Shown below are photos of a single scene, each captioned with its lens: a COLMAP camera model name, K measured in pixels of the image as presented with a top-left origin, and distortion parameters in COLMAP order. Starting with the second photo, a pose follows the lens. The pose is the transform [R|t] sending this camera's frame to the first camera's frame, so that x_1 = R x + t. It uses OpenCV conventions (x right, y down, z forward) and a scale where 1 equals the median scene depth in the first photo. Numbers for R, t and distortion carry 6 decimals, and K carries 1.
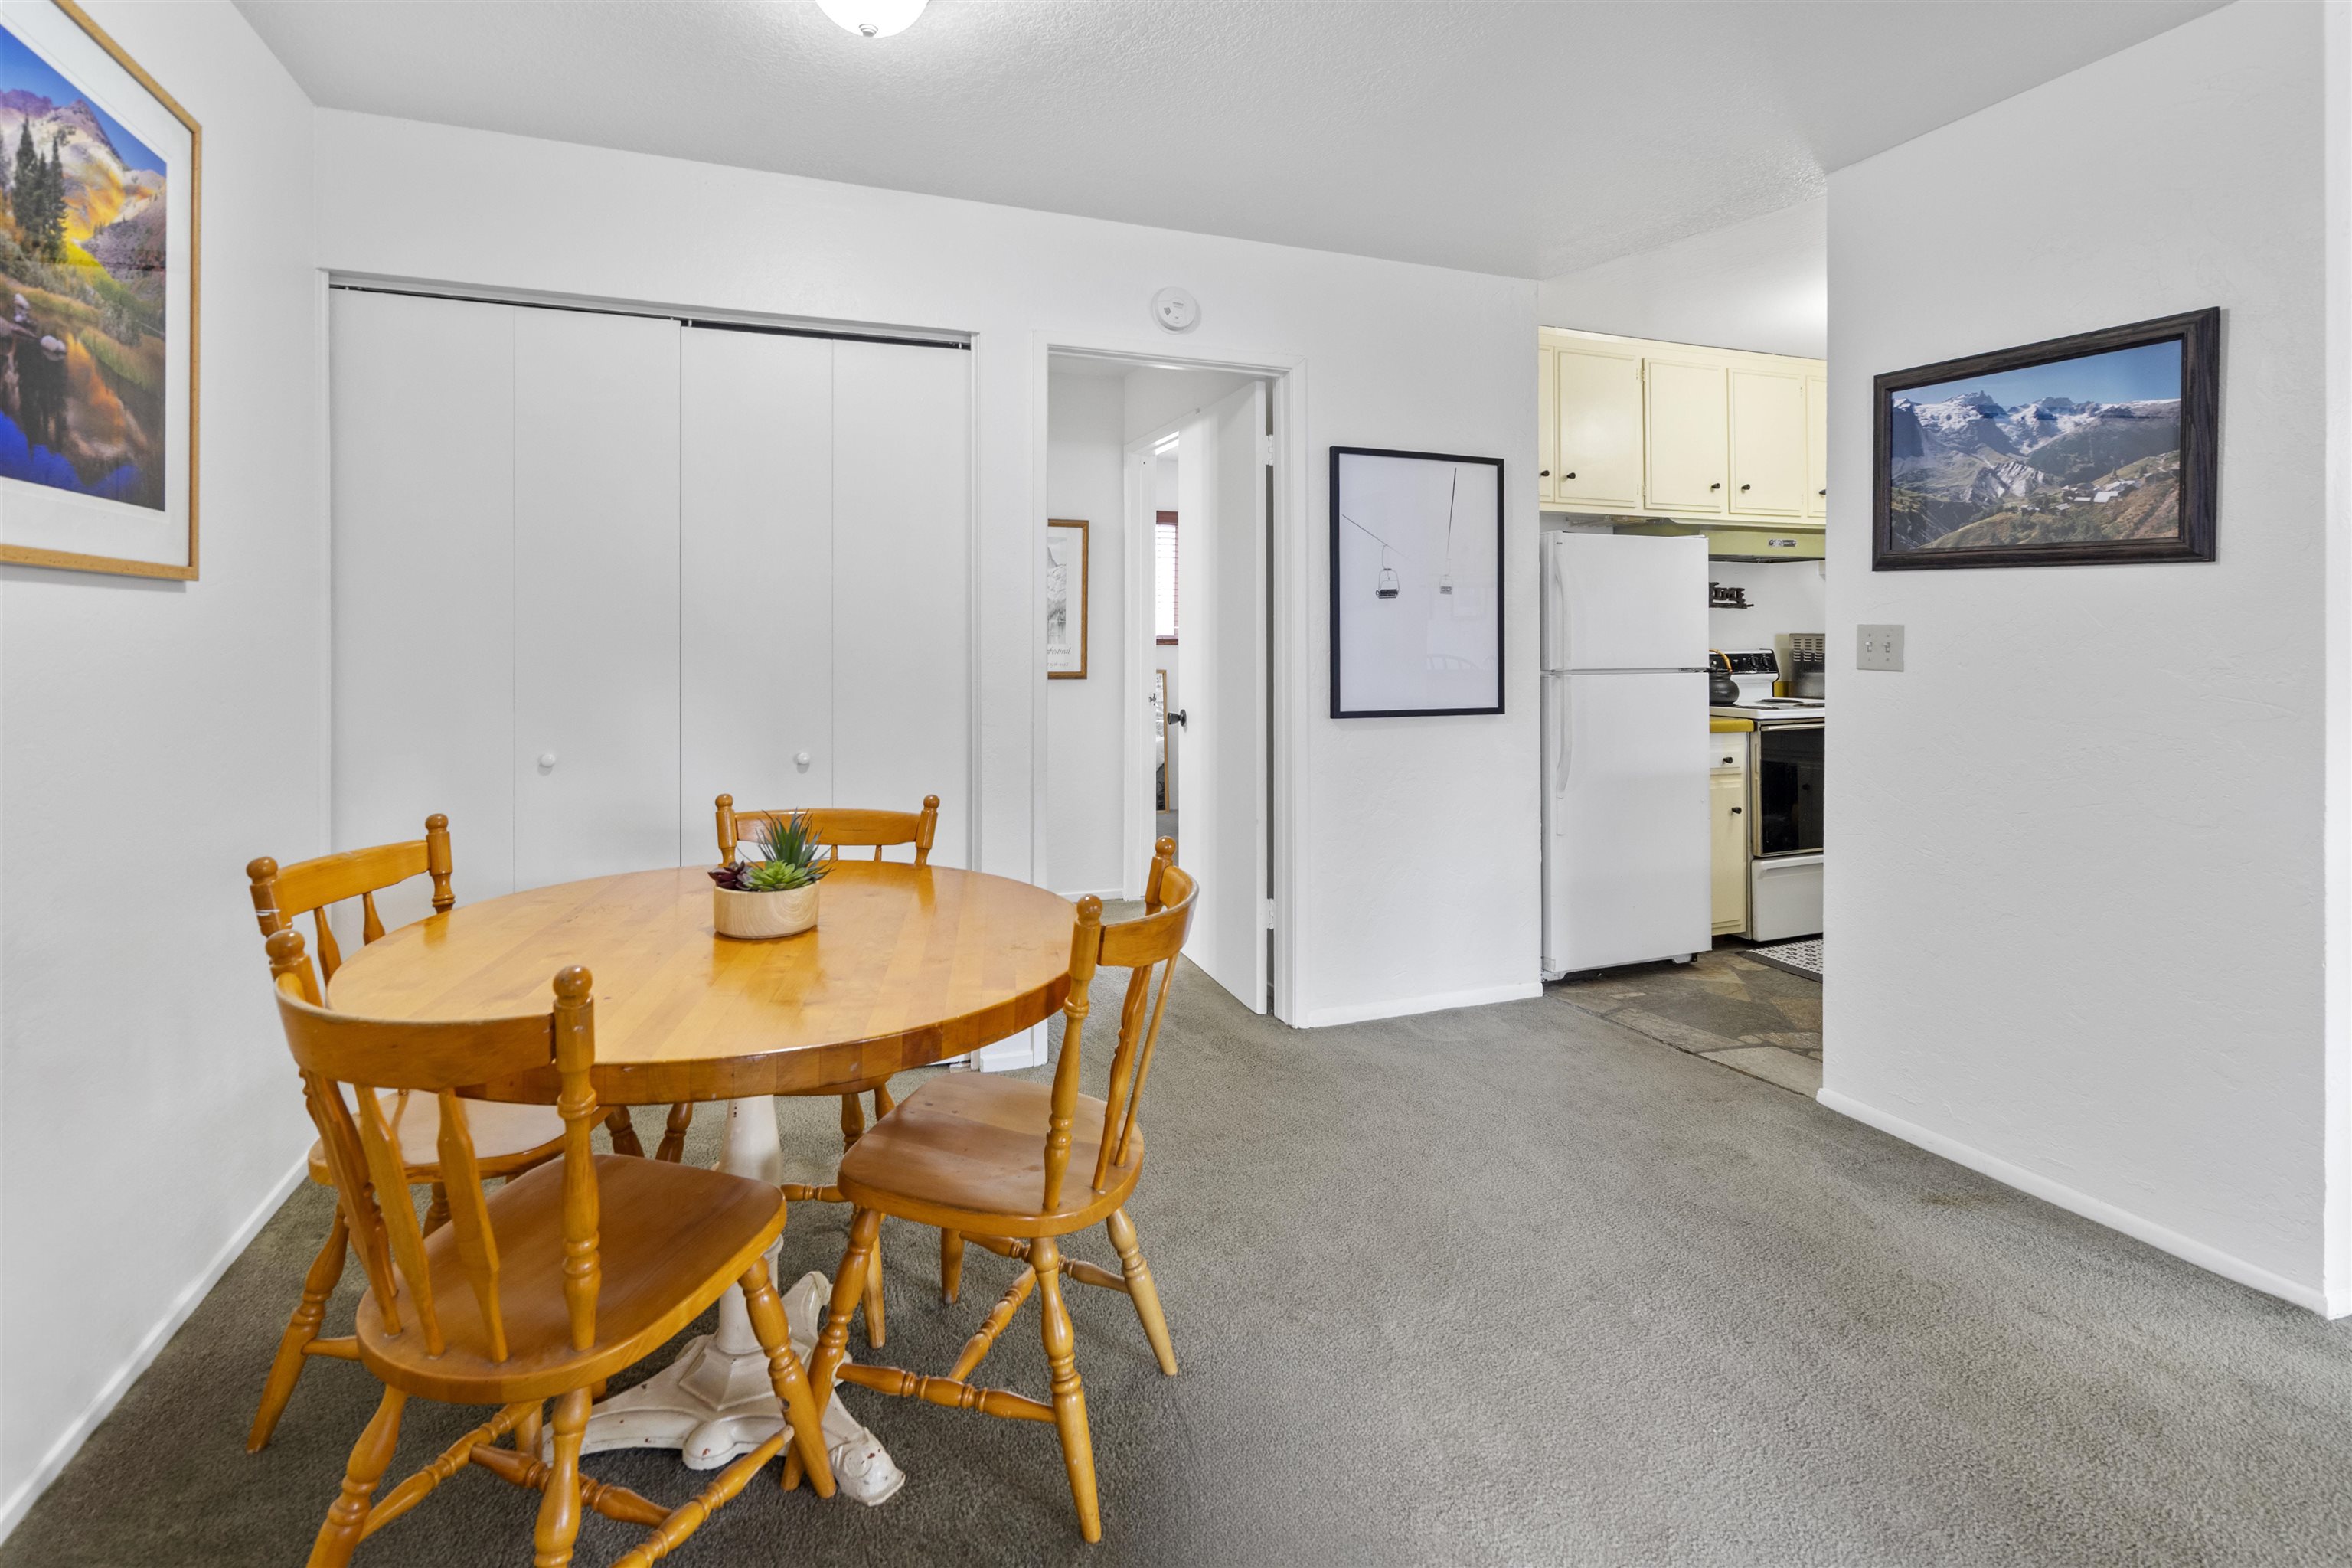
lens RADIAL K [[1120.8, 0, 1171.1], [0, 1120.8, 629.4], [0, 0, 1]] dist [-0.000647, 0.000712]
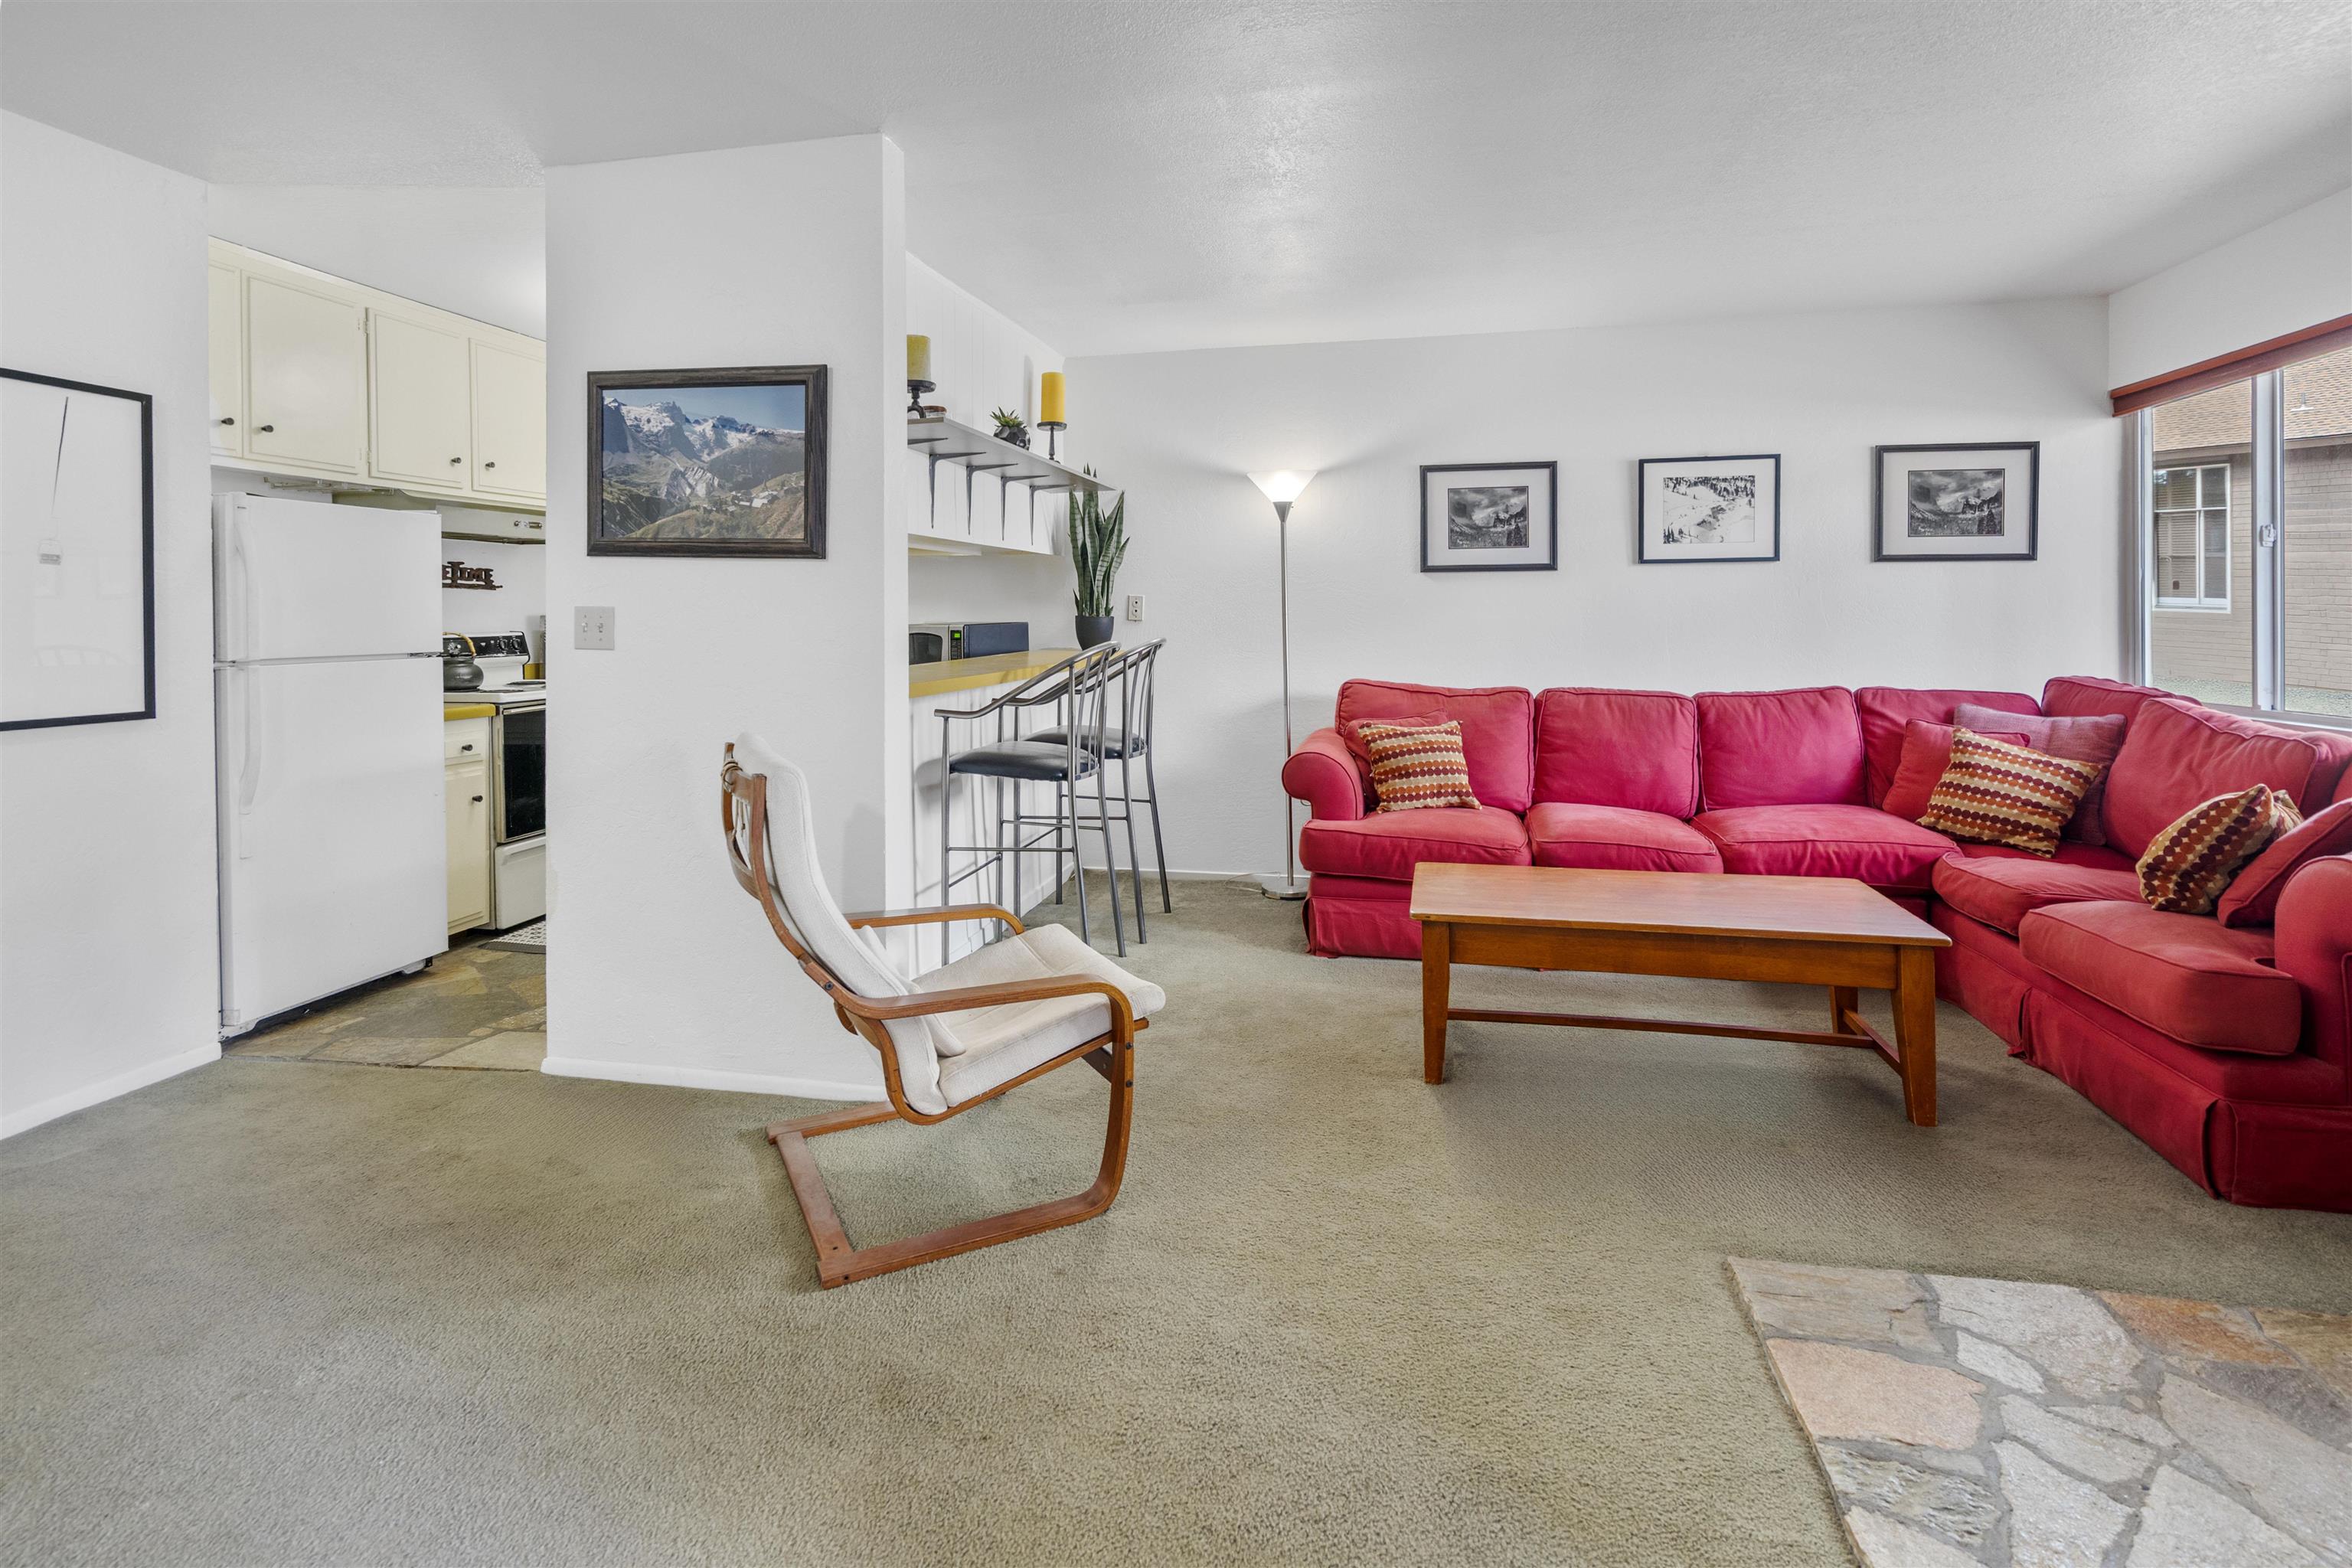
lens RADIAL K [[1120.8, 0, 1169.9], [0, 1120.8, 622.1], [0, 0, 1]] dist [-0.000647, 0.000712]
pose [[0.550287, -0.008681, 0.834930, 0.036120], [0.000793, 0.999951, 0.009874, 0.000350], [-0.834975, -0.004772, 0.550267, -0.035443]]
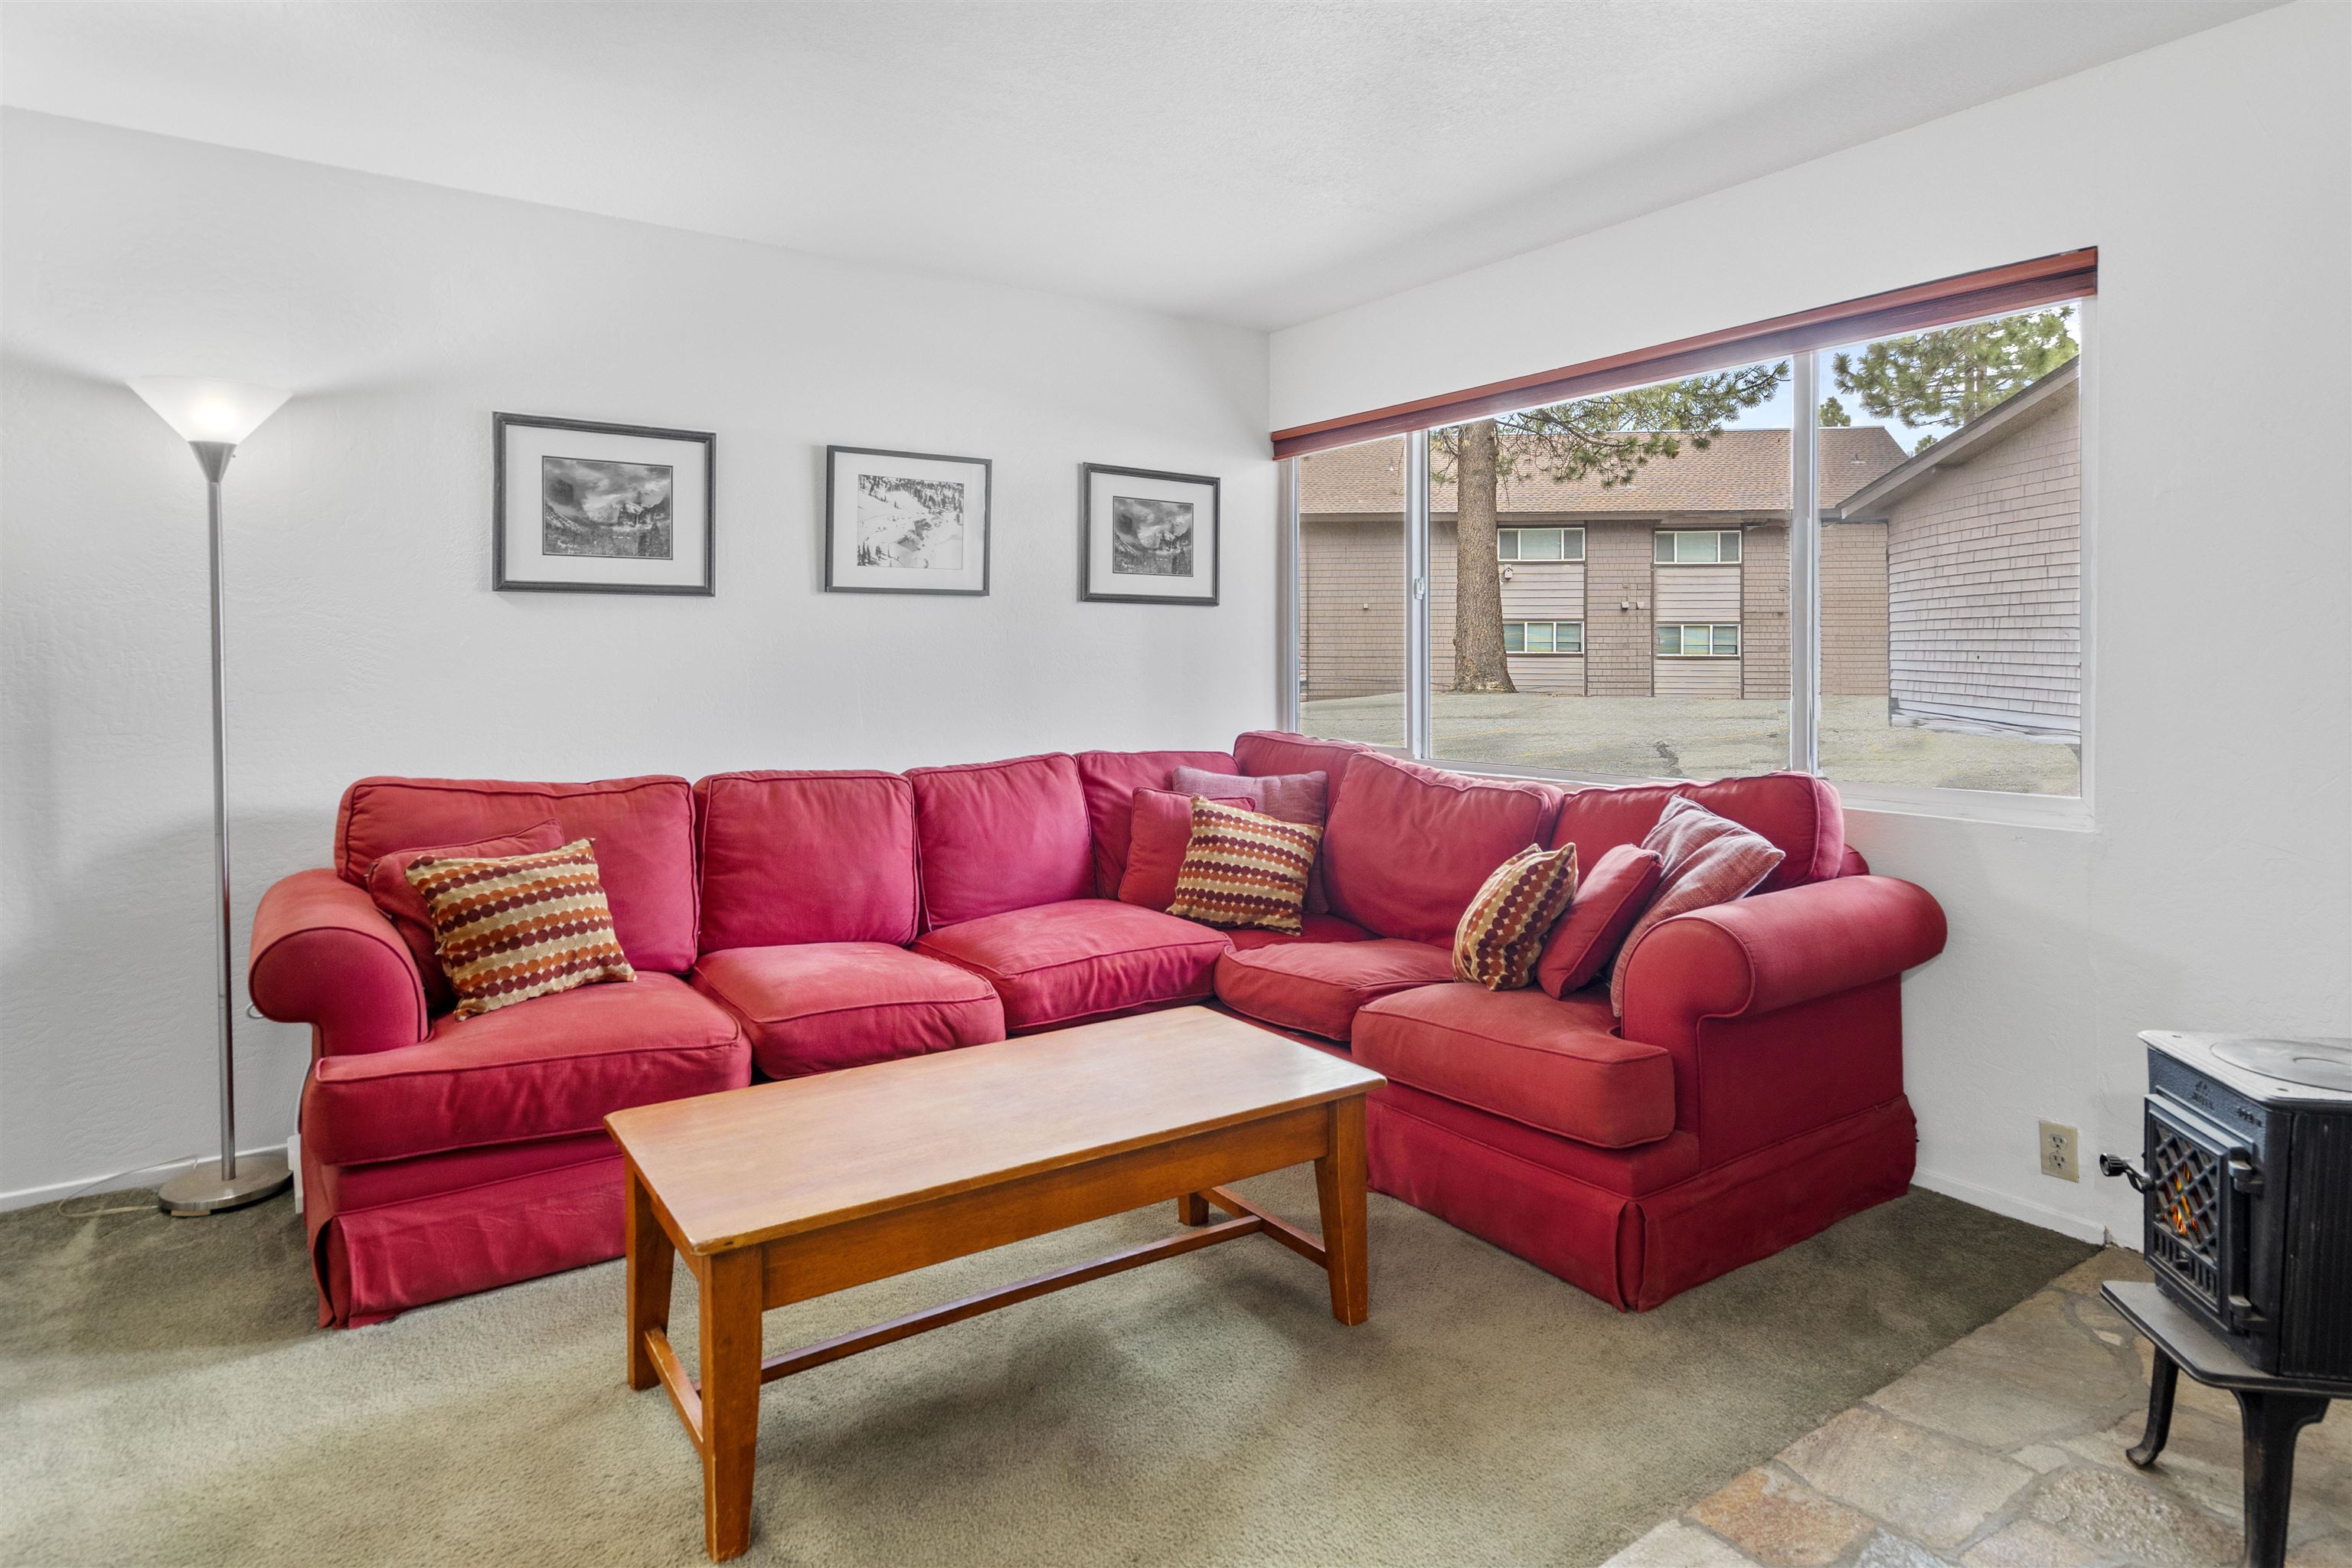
lens RADIAL K [[1345.7, 0, 1190.7], [0, 1345.7, 665.3], [0, 0, 1]] dist [0.006835, 0.000023]
pose [[-0.237840, -0.004426, 0.971294, 0.295276], [-0.005737, 0.999979, 0.003151, 0.001354], [-0.971287, -0.004823, -0.237861, 0.222903]]
